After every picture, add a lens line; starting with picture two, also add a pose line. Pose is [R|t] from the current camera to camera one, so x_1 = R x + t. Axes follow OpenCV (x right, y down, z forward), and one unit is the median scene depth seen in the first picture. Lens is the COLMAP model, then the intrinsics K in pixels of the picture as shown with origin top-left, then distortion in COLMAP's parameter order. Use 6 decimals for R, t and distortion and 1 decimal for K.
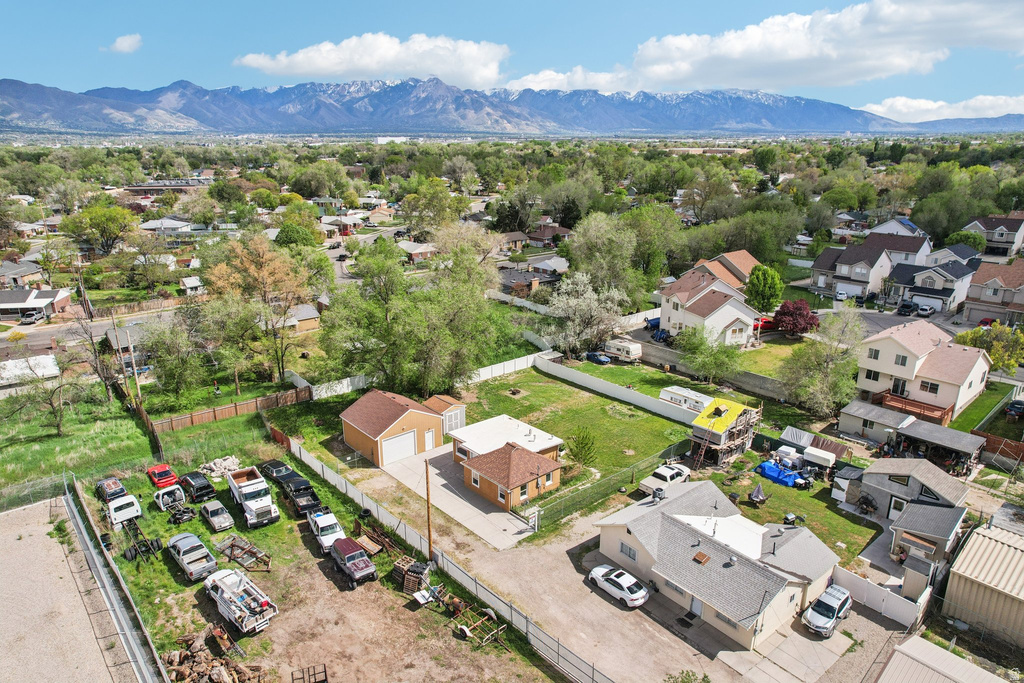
lens RADIAL K [[658.5, 0, 505.7], [0, 658.5, 342.7], [0, 0, 1]] dist [-0.062043, 0.075173]
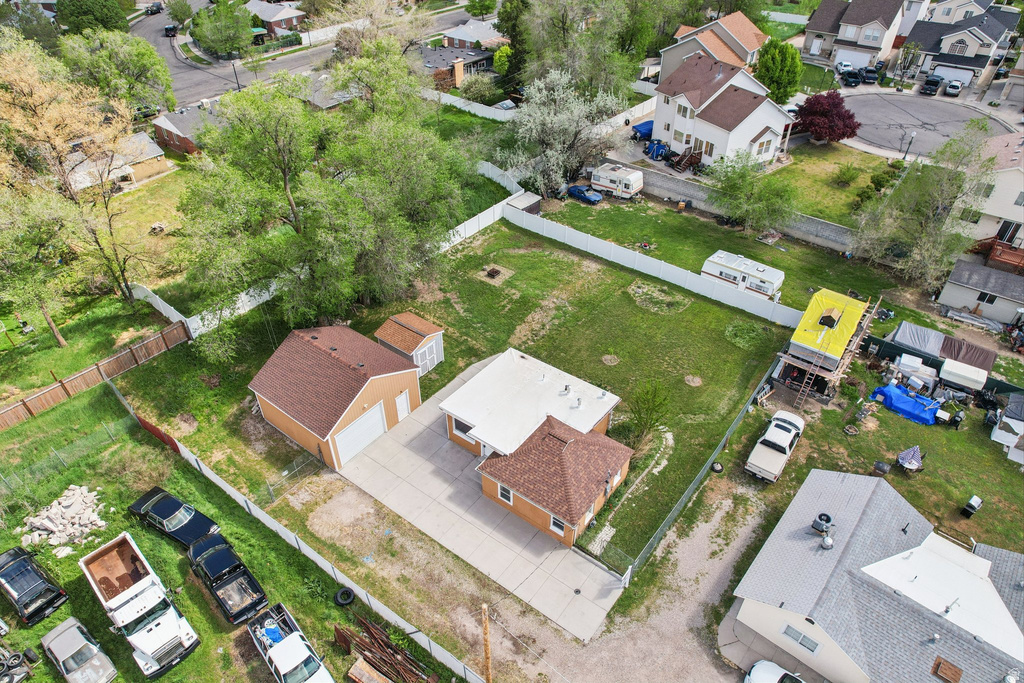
lens RADIAL K [[658.5, 0, 509.5], [0, 658.5, 345.8], [0, 0, 1]] dist [-0.080954, 0.068898]
pose [[0.979016, -0.127760, 0.158761, -0.097320], [0.060084, 0.925404, 0.374190, -0.123684], [-0.194725, -0.356799, 0.913661, 0.375528]]
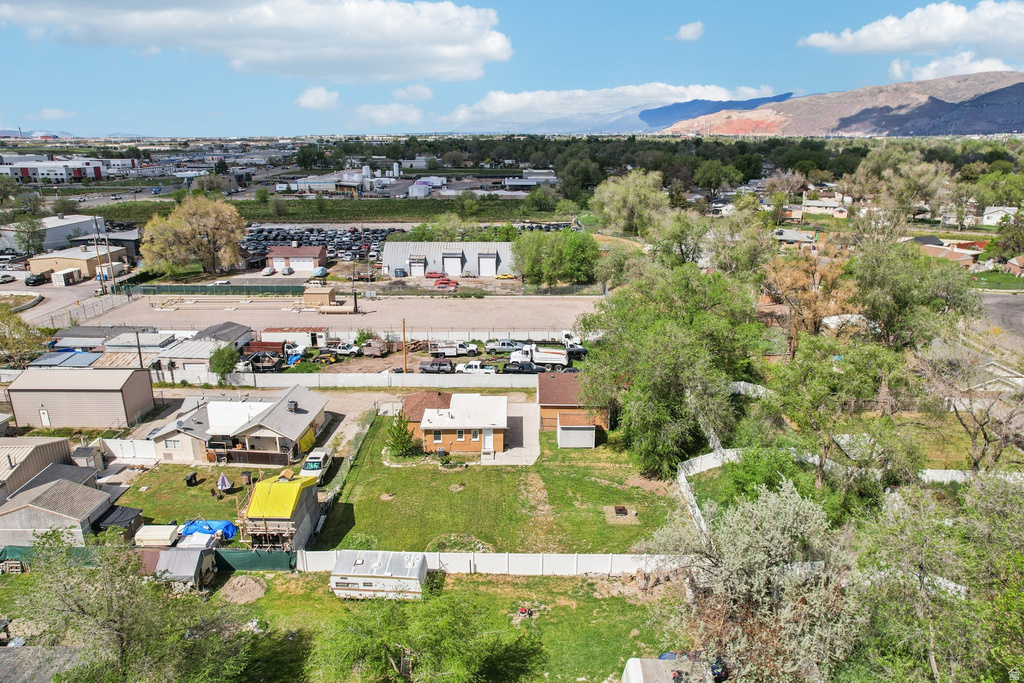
lens RADIAL K [[658.5, 0, 505.7], [0, 658.5, 342.7], [0, 0, 1]] dist [-0.062043, 0.075173]
pose [[-0.657805, 0.235254, -0.715506, 0.587606], [-0.220503, 0.848196, 0.481603, -0.407026], [0.720188, 0.474572, -0.506073, 1.301674]]
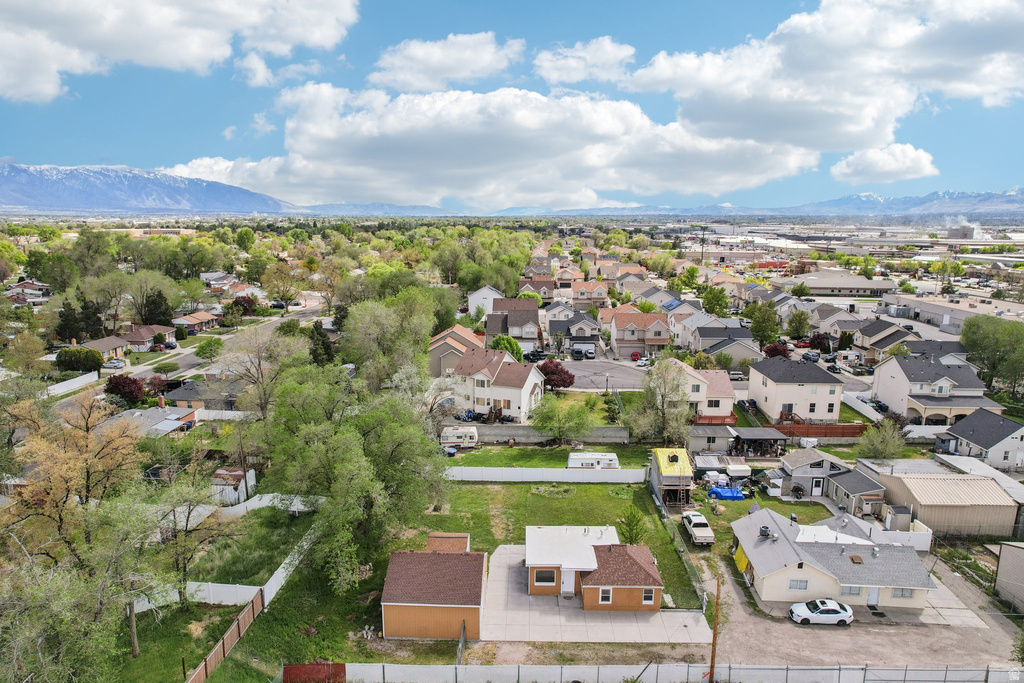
lens RADIAL K [[658.5, 0, 509.5], [0, 658.5, 345.8], [0, 0, 1]] dist [-0.080954, 0.068898]
pose [[0.672063, -0.132996, 0.728453, -0.583769], [0.211831, 0.977158, -0.017031, -0.111235], [-0.709549, 0.165755, 0.684884, 0.332896]]
